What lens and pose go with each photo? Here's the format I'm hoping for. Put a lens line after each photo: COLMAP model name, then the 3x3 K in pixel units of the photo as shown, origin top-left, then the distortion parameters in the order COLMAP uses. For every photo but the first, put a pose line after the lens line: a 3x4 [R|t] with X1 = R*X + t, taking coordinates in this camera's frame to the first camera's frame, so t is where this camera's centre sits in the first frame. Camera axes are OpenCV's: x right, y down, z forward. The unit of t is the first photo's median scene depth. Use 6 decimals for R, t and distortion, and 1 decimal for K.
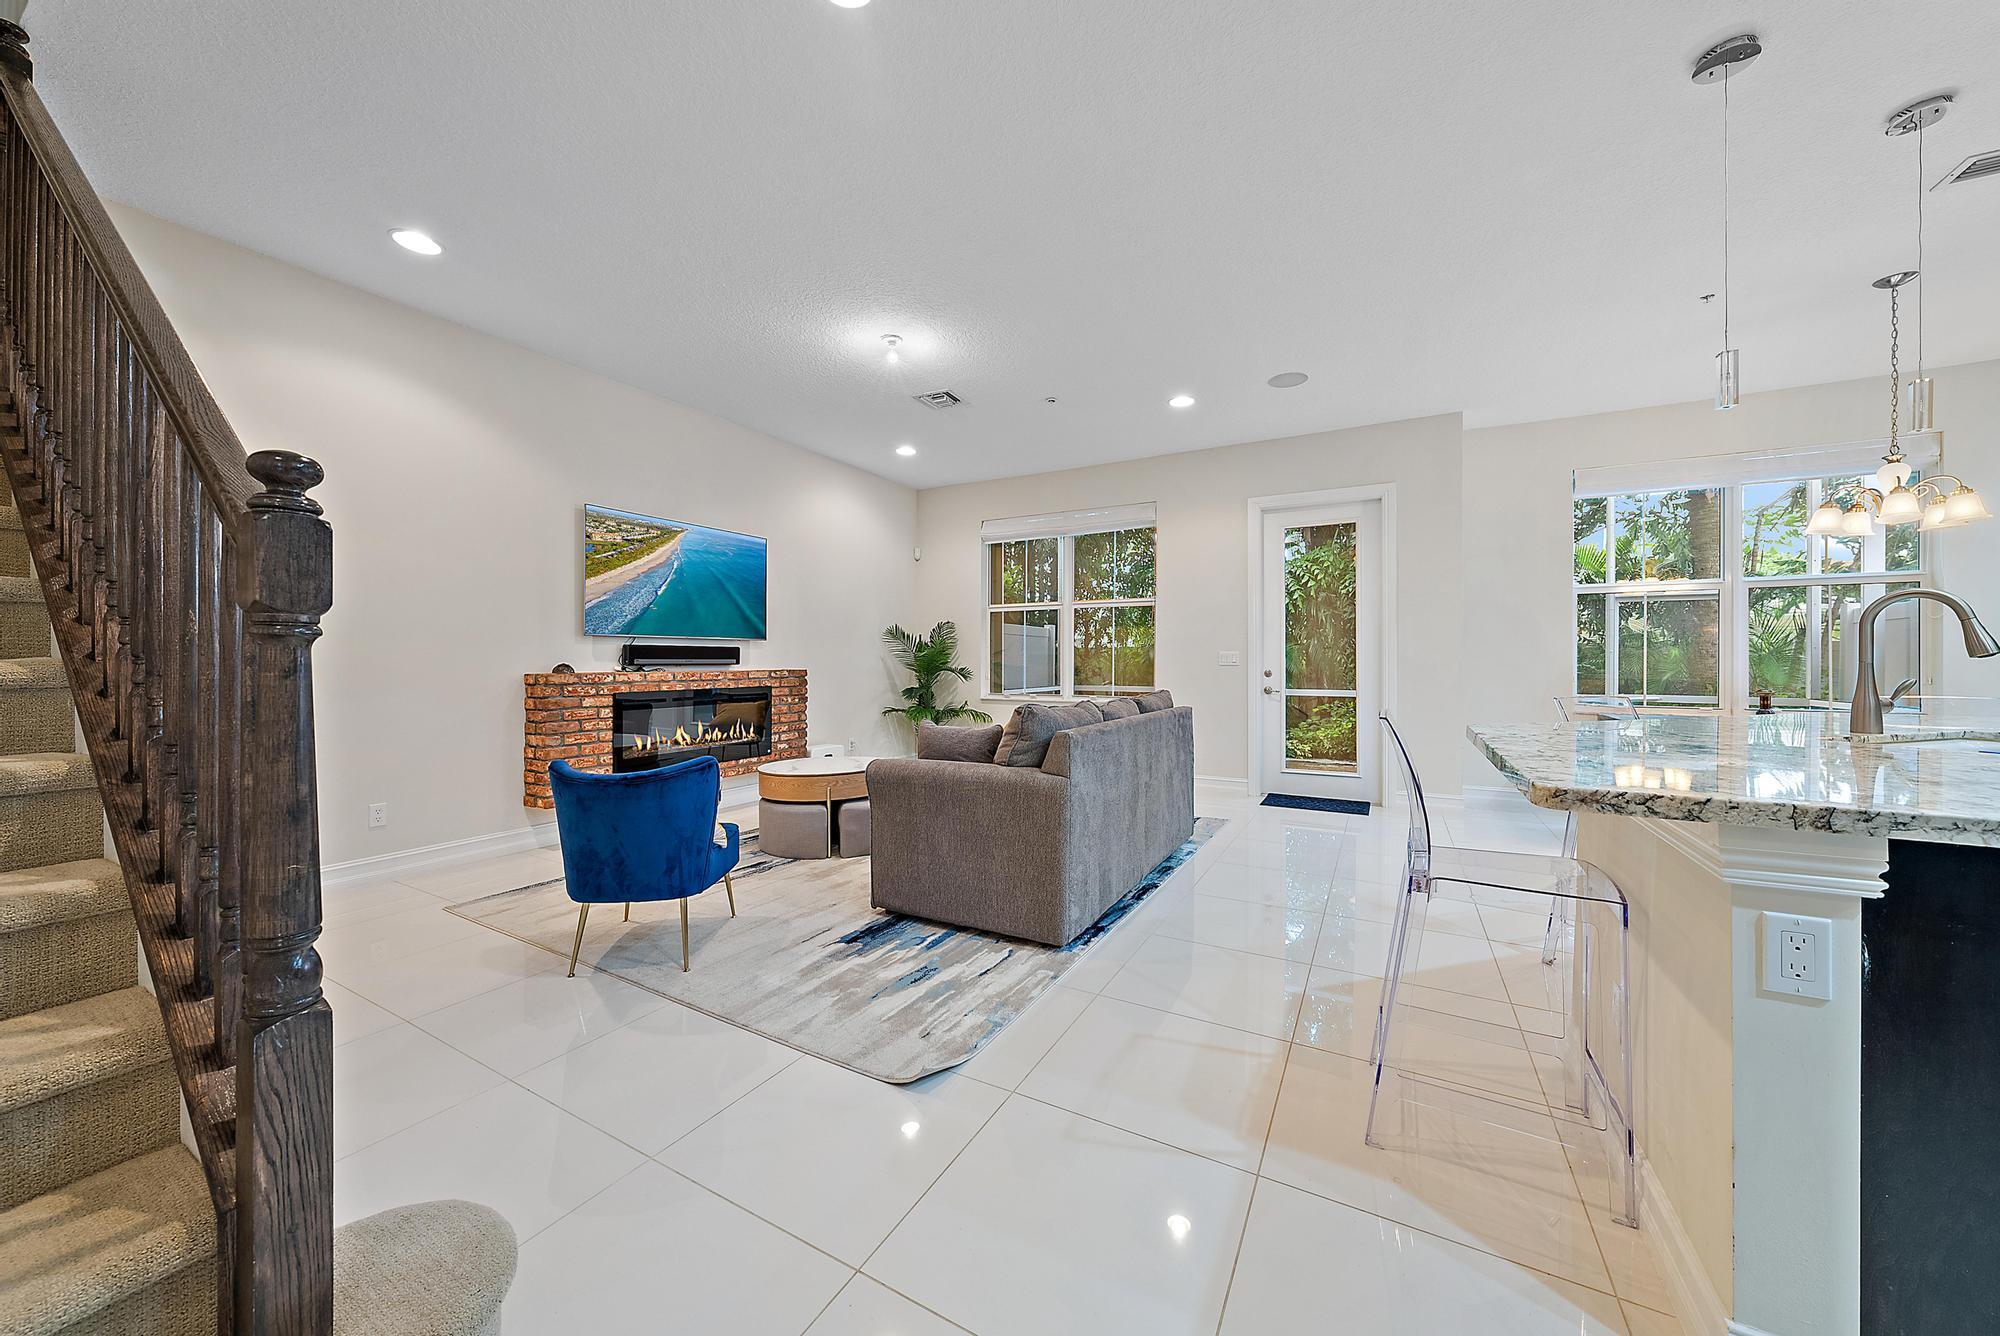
lens RADIAL K [[694.7, 0, 1004.1], [0, 694.7, 663.4], [0, 0, 1]] dist [-0.005081, 0.000458]
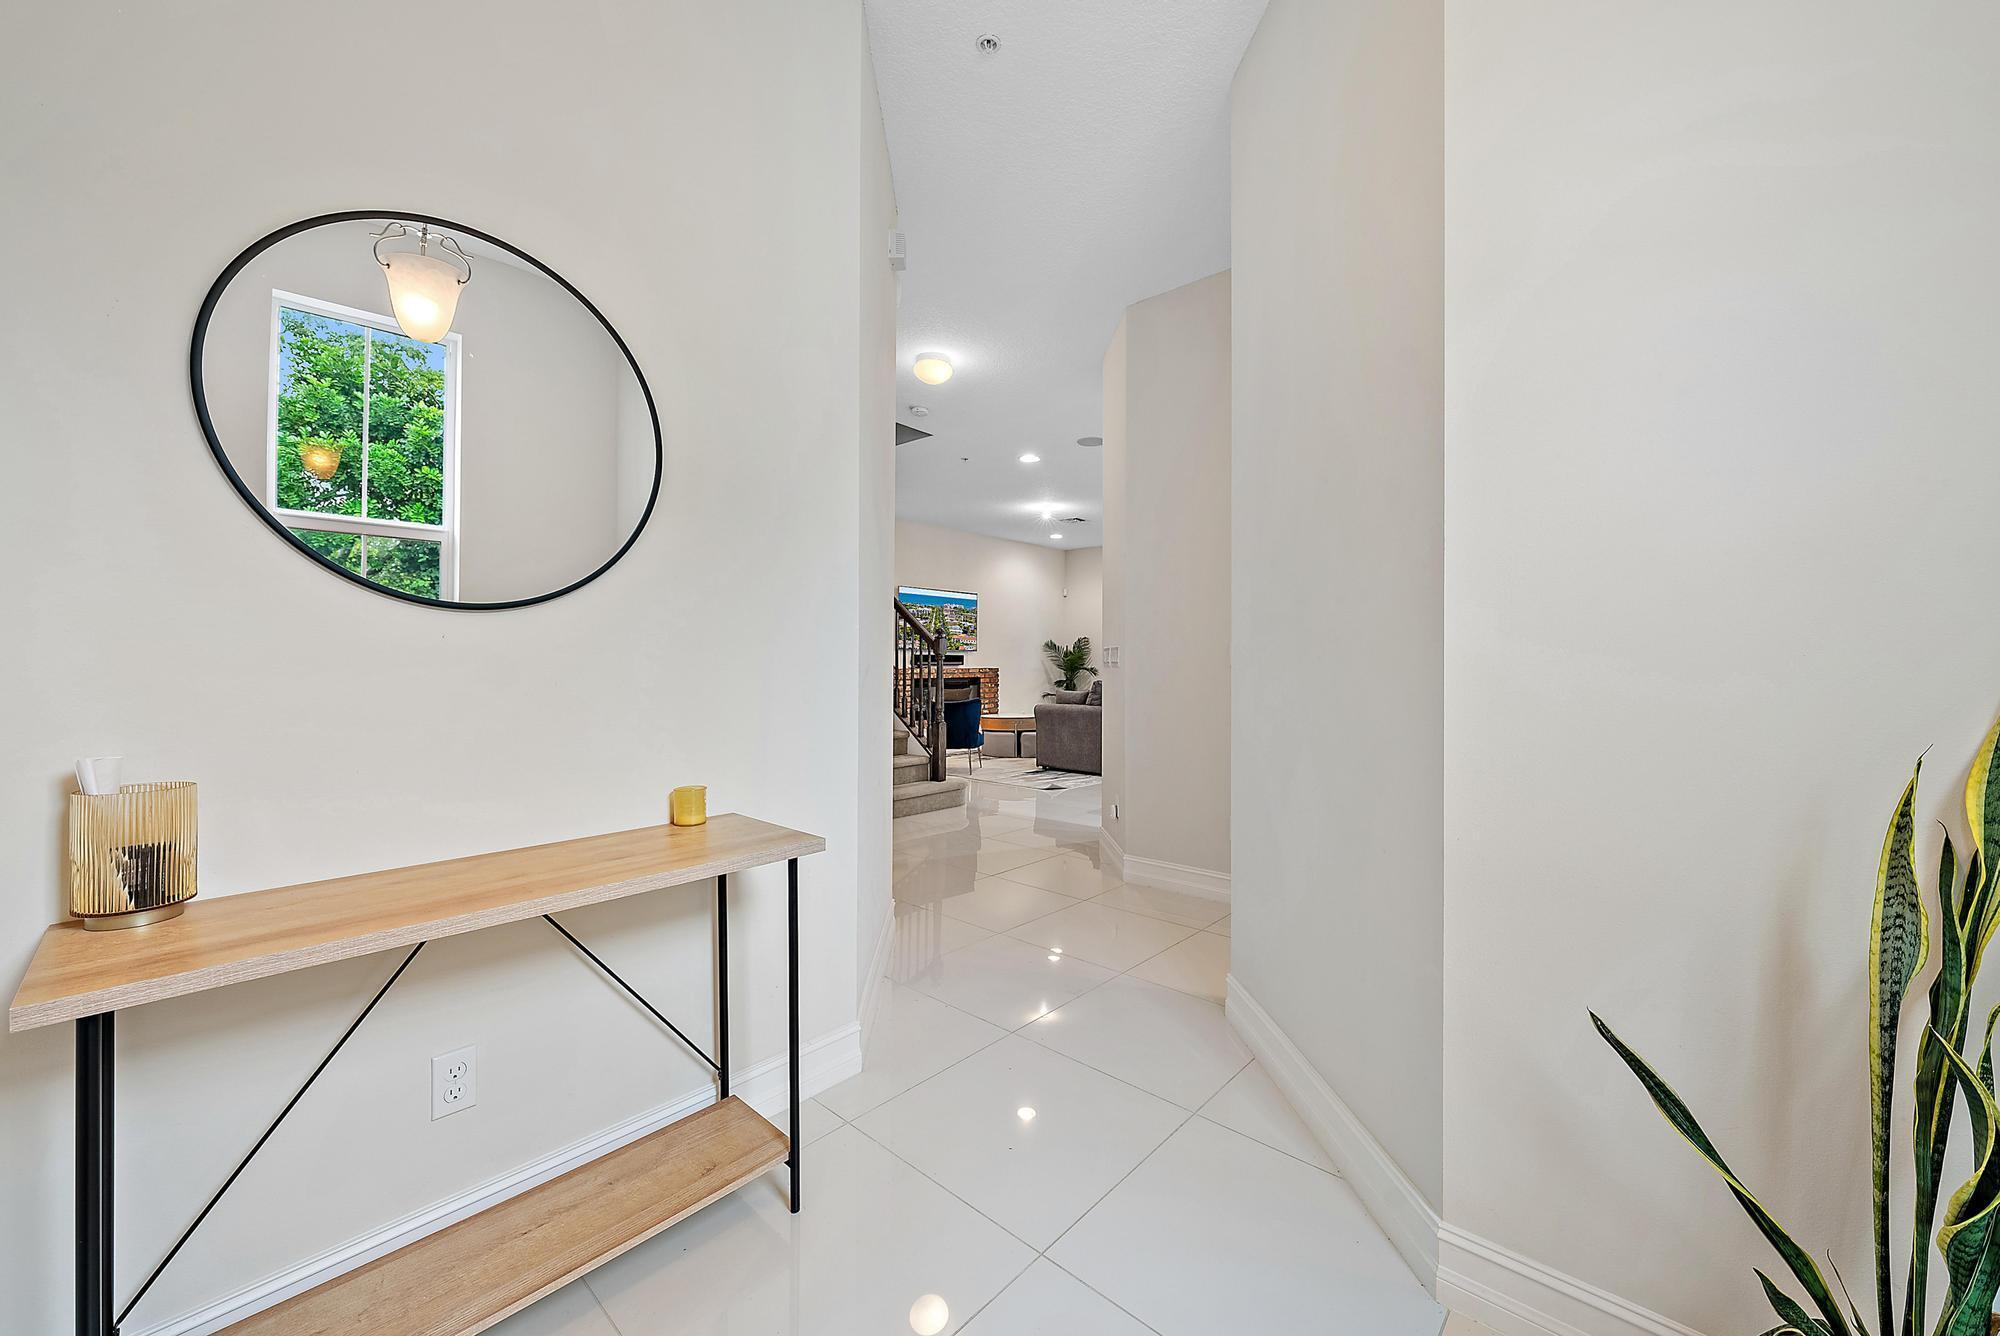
lens RADIAL K [[773.5, 0, 1000.0], [0, 773.5, 668.0], [0, 0, 1]] dist [0.034044, 0.000004]
pose [[0.973500, 0.004003, -0.228653, 0.218180], [-0.003464, 0.999990, 0.002757, 0.004624], [0.228662, -0.001892, 0.973504, -1.195871]]
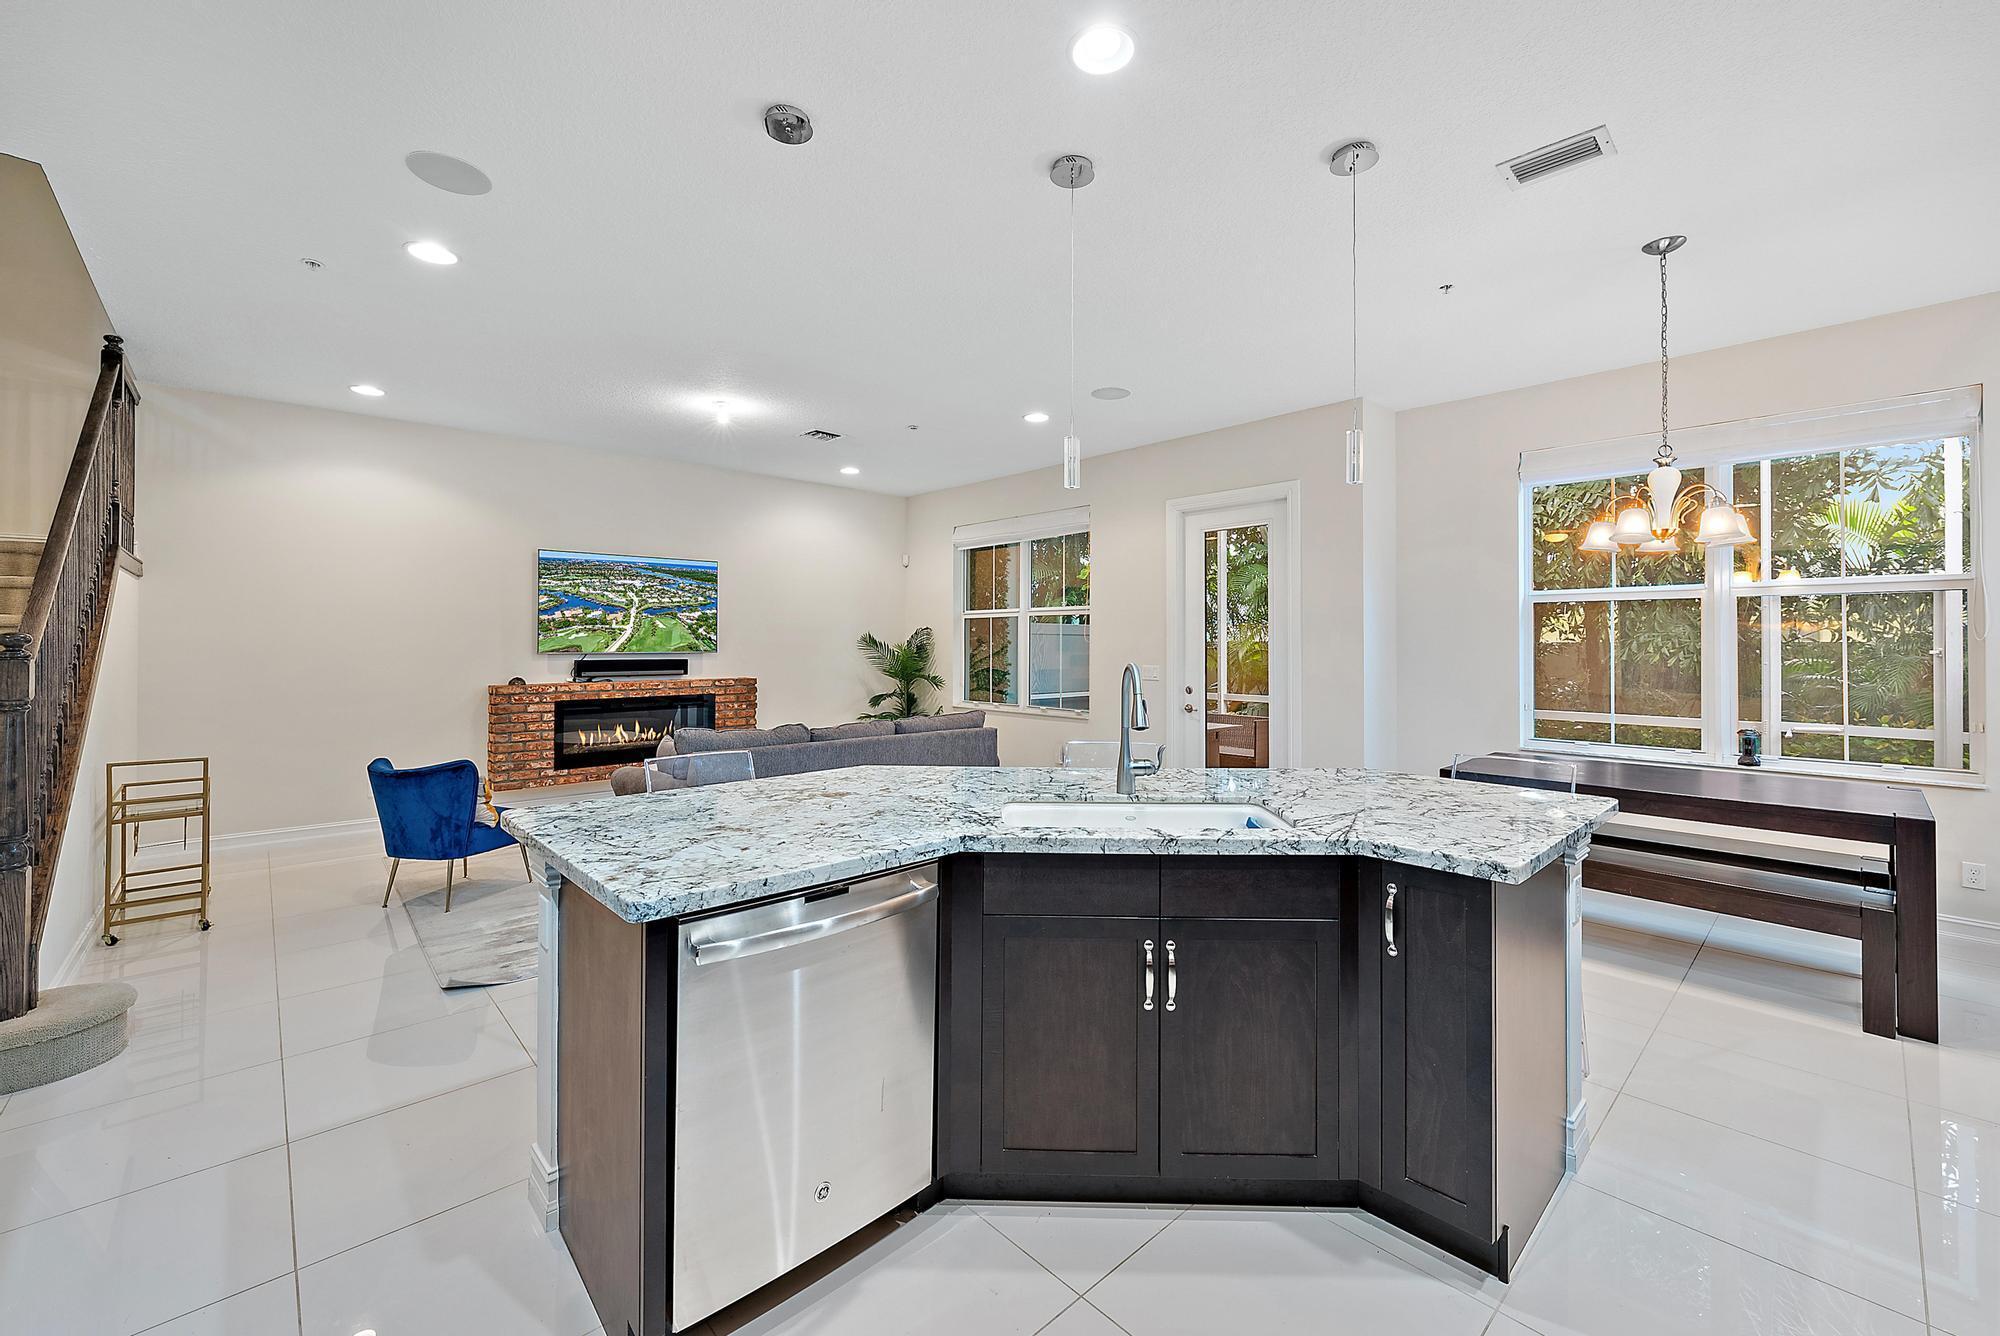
lens RADIAL K [[803.6, 0, 1000.5], [0, 803.6, 635.3], [0, 0, 1]] dist [-0.003482, -0.000118]
pose [[0.950025, -0.001533, -0.312171, 0.658098], [-0.003019, 0.999896, -0.014097, -0.058216], [0.312161, 0.014335, 0.949921, -0.118914]]
